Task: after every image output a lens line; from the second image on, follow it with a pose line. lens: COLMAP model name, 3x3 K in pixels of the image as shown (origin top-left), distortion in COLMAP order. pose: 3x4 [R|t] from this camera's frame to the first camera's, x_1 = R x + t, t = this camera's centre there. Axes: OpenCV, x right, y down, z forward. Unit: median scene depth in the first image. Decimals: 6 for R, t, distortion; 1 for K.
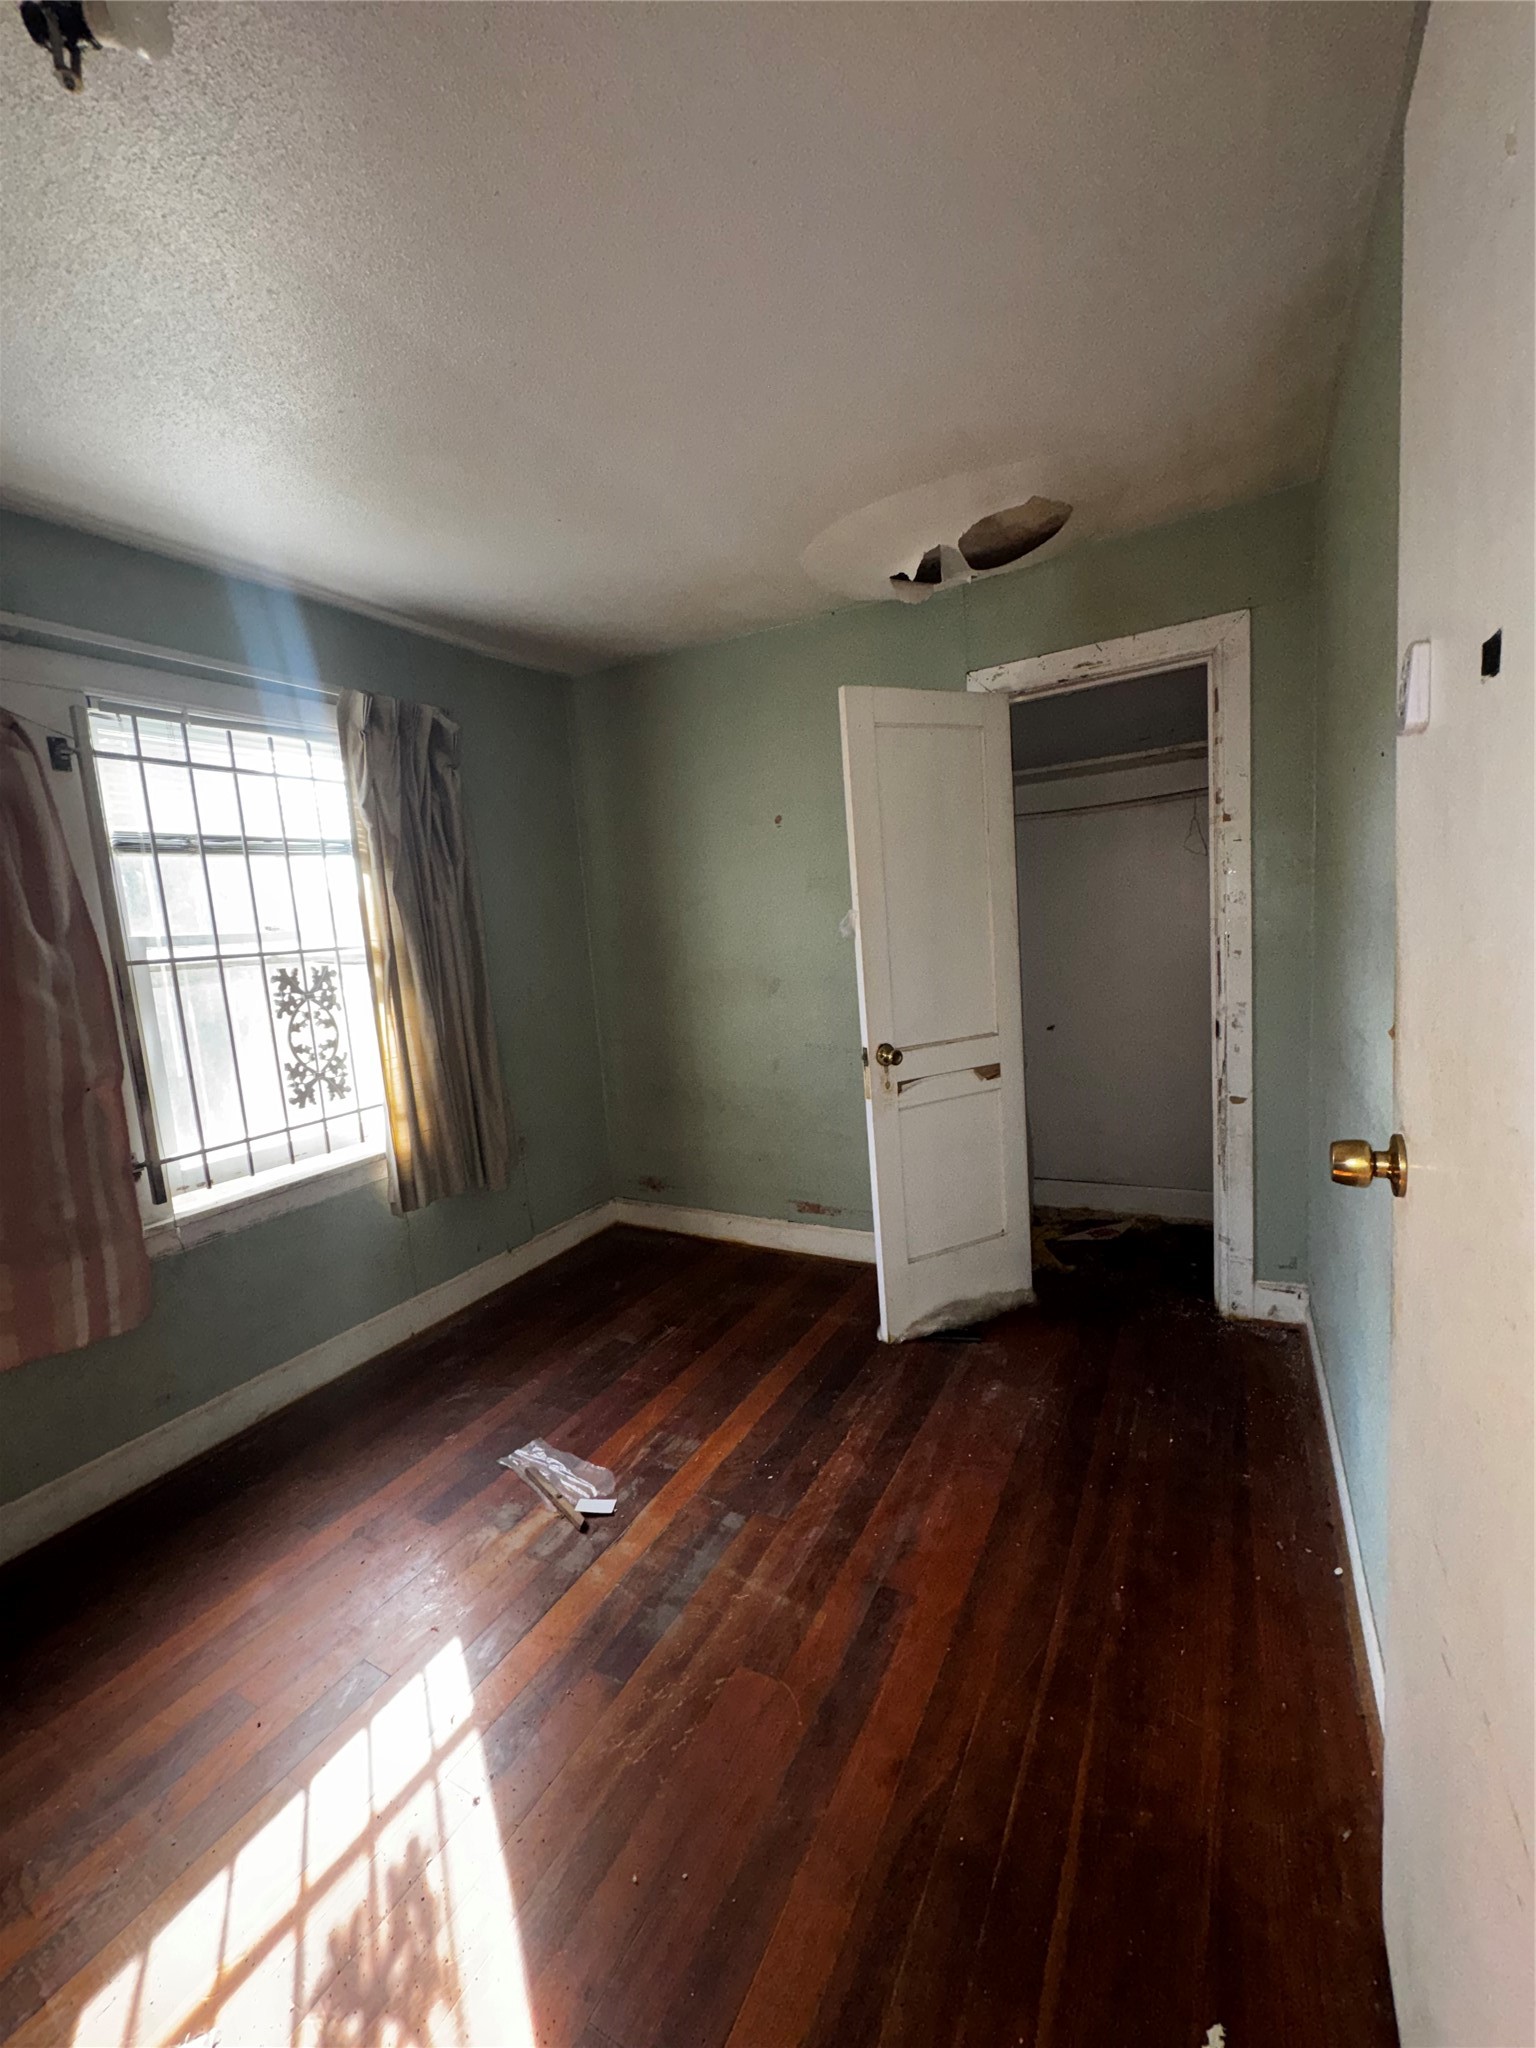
lens RADIAL K [[816.5, 0, 768.0], [0, 816.5, 1024.0], [0, 0, 1]] dist [-0.002420, -0.000151]
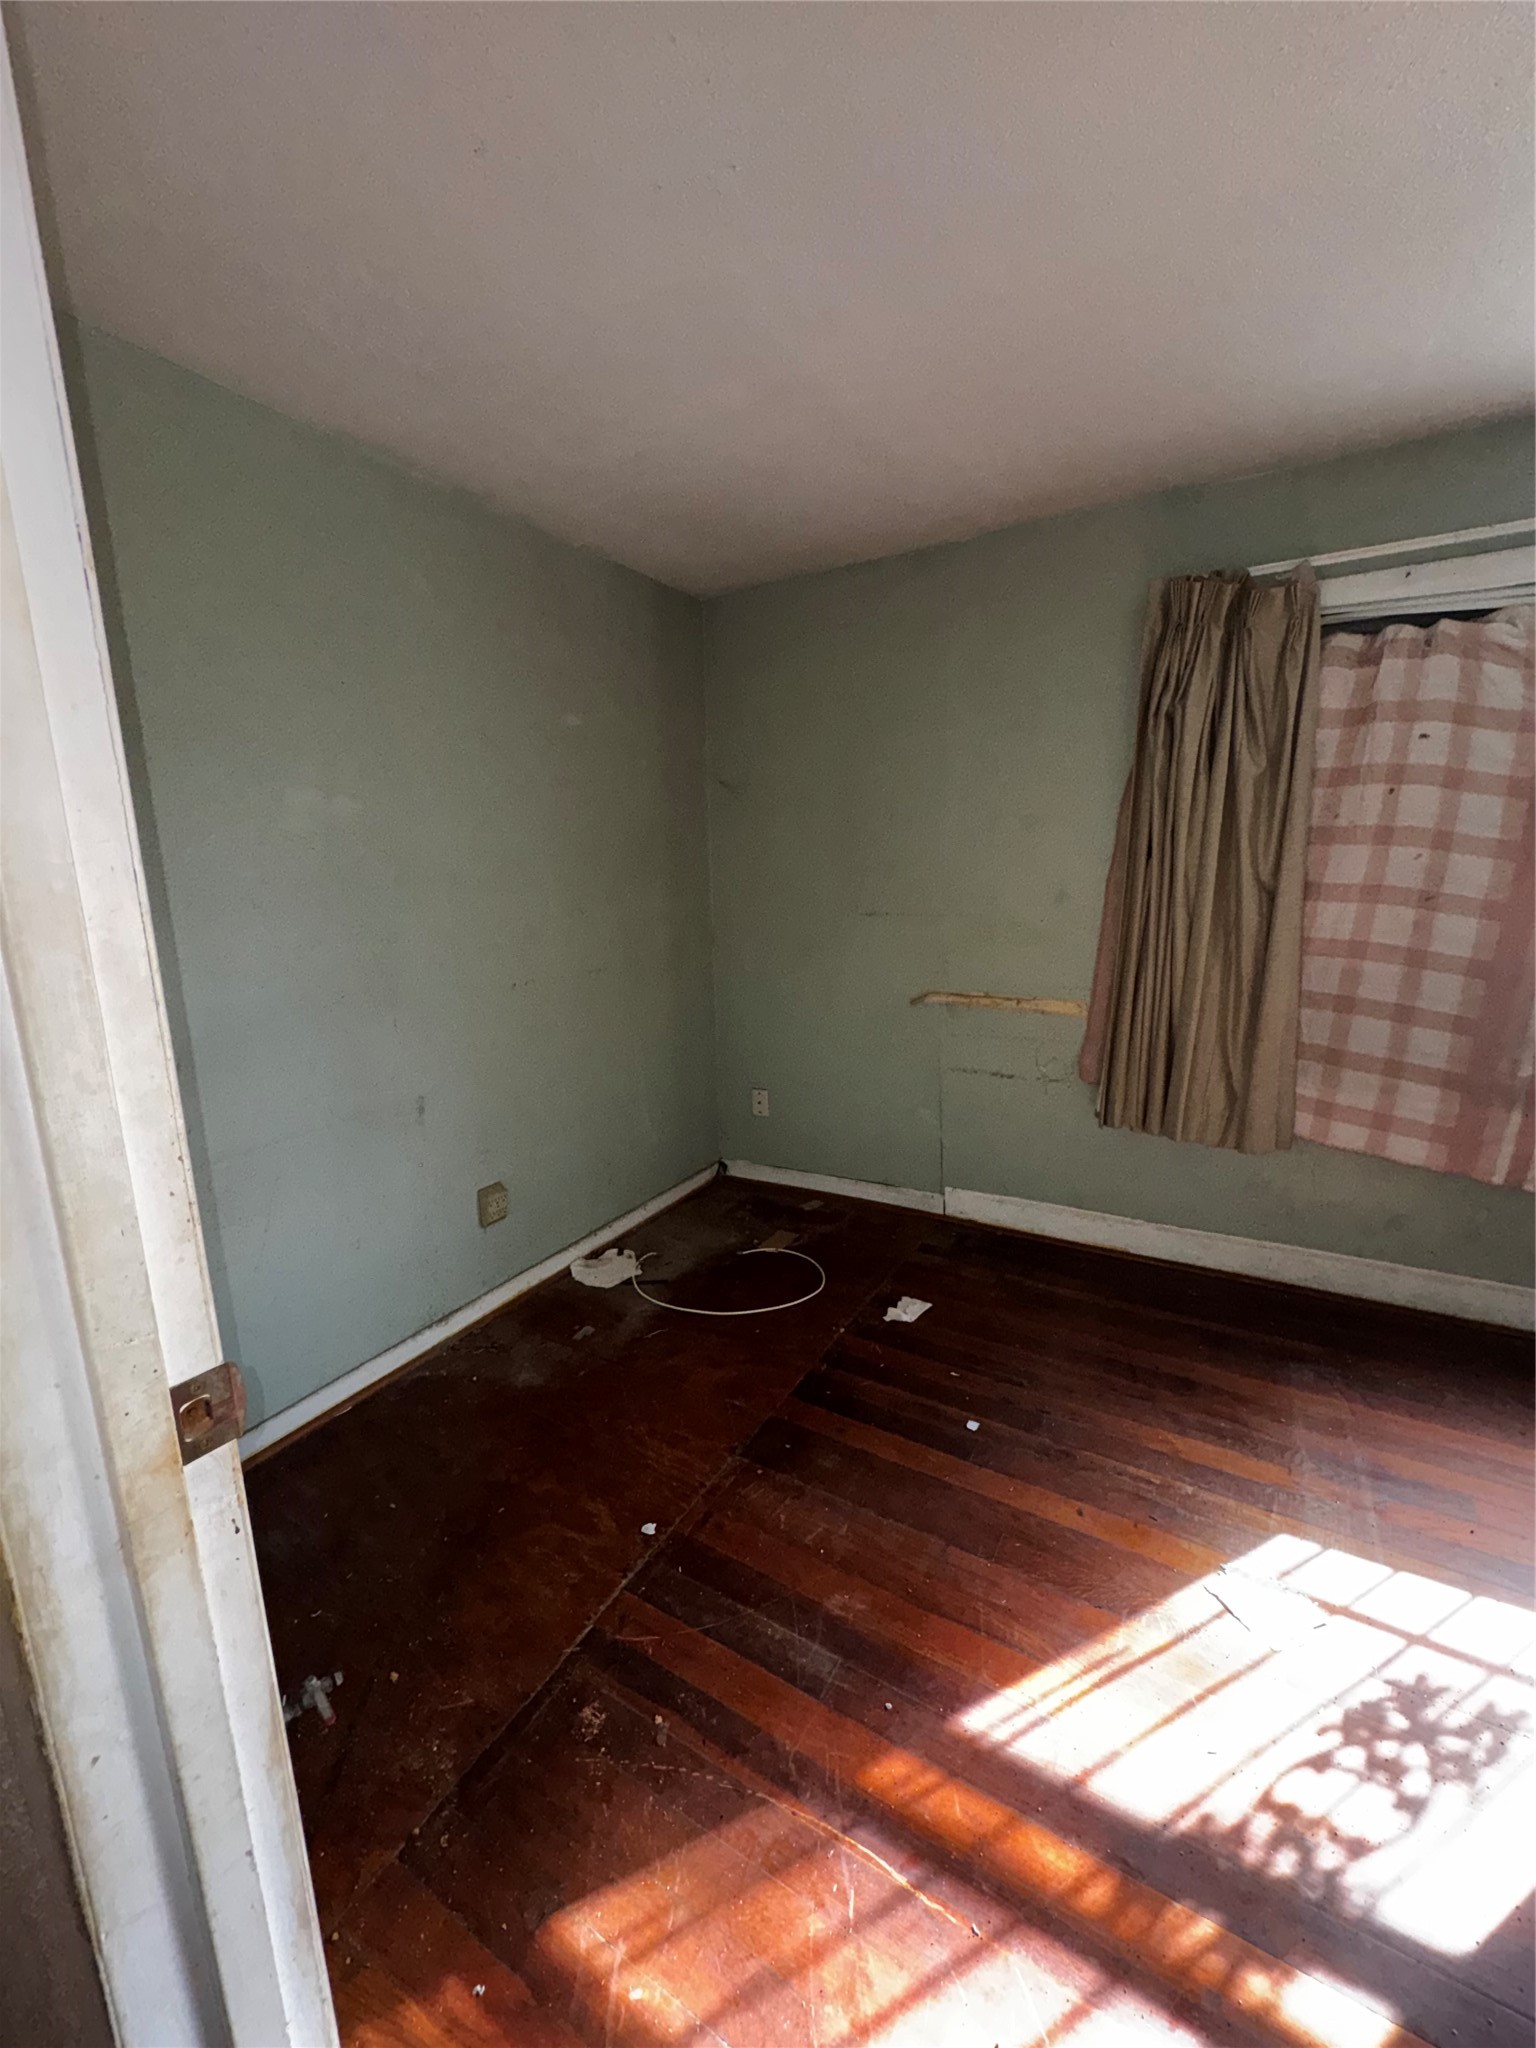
lens RADIAL K [[816.5, 0, 768.0], [0, 816.5, 1024.0], [0, 0, 1]] dist [-0.002420, -0.000151]
pose [[-0.024085, 0.268069, -0.963099, 0.199253], [-0.099551, 0.957947, 0.269124, -0.025560], [0.994741, 0.102360, 0.003614, -0.044747]]
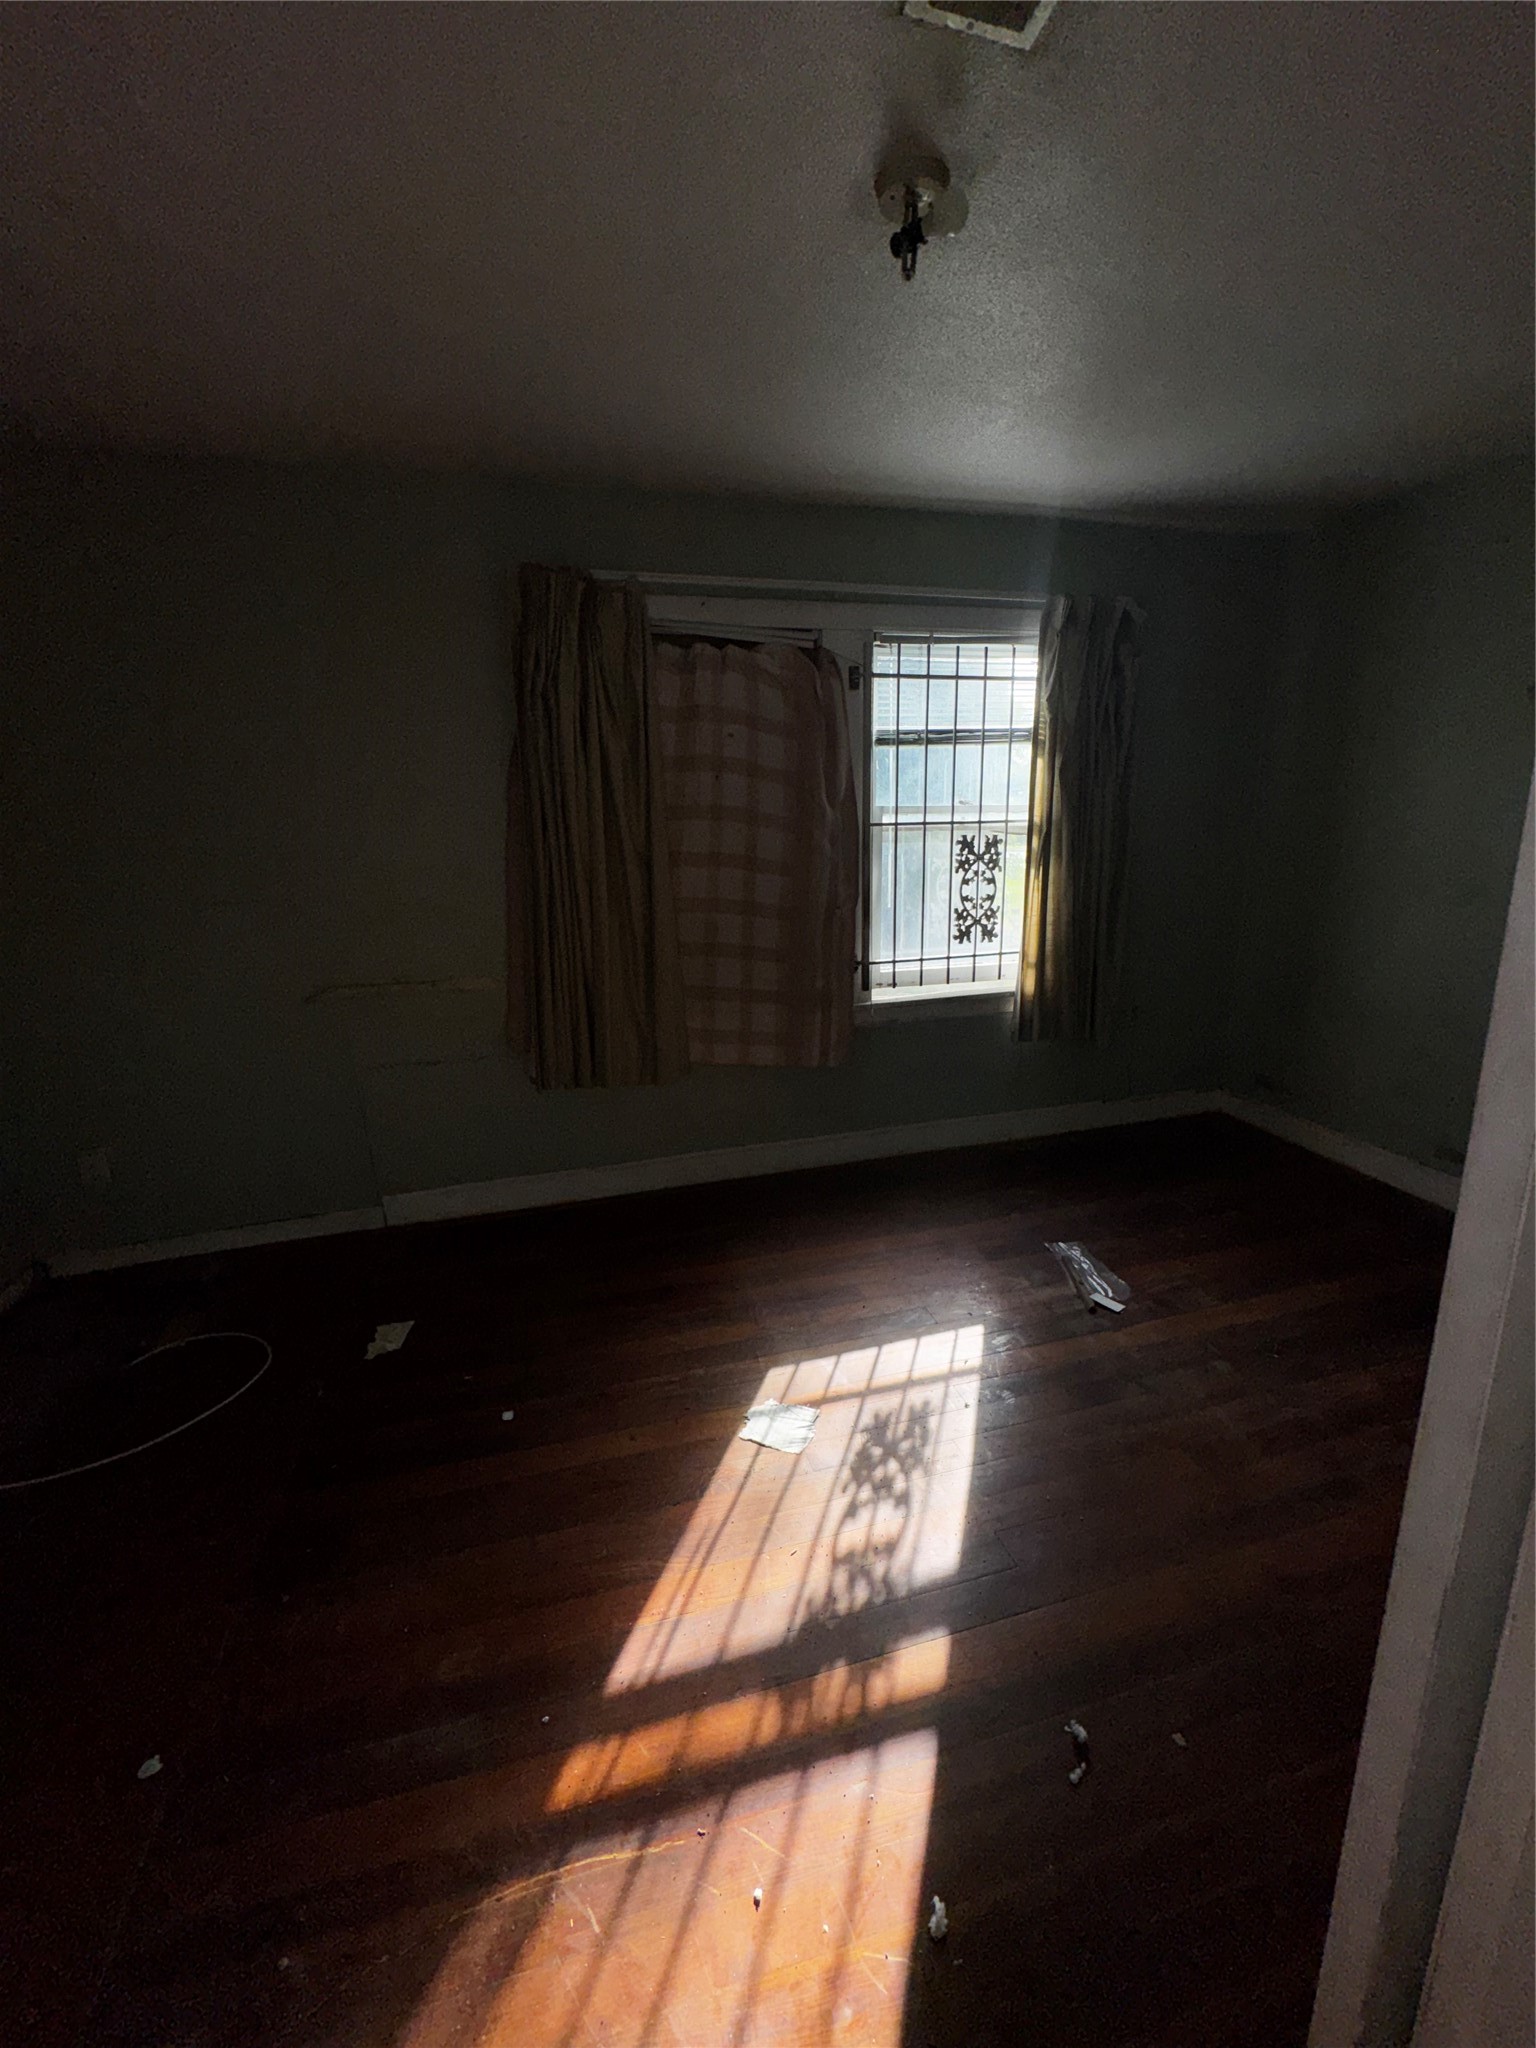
lens RADIAL K [[816.5, 0, 768.0], [0, 816.5, 1024.0], [0, 0, 1]] dist [-0.002420, -0.000151]
pose [[0.697110, 0.225787, -0.680483, 0.143400], [-0.116804, 0.972203, 0.202922, -0.002058], [0.707385, -0.061975, 0.704106, -0.161206]]
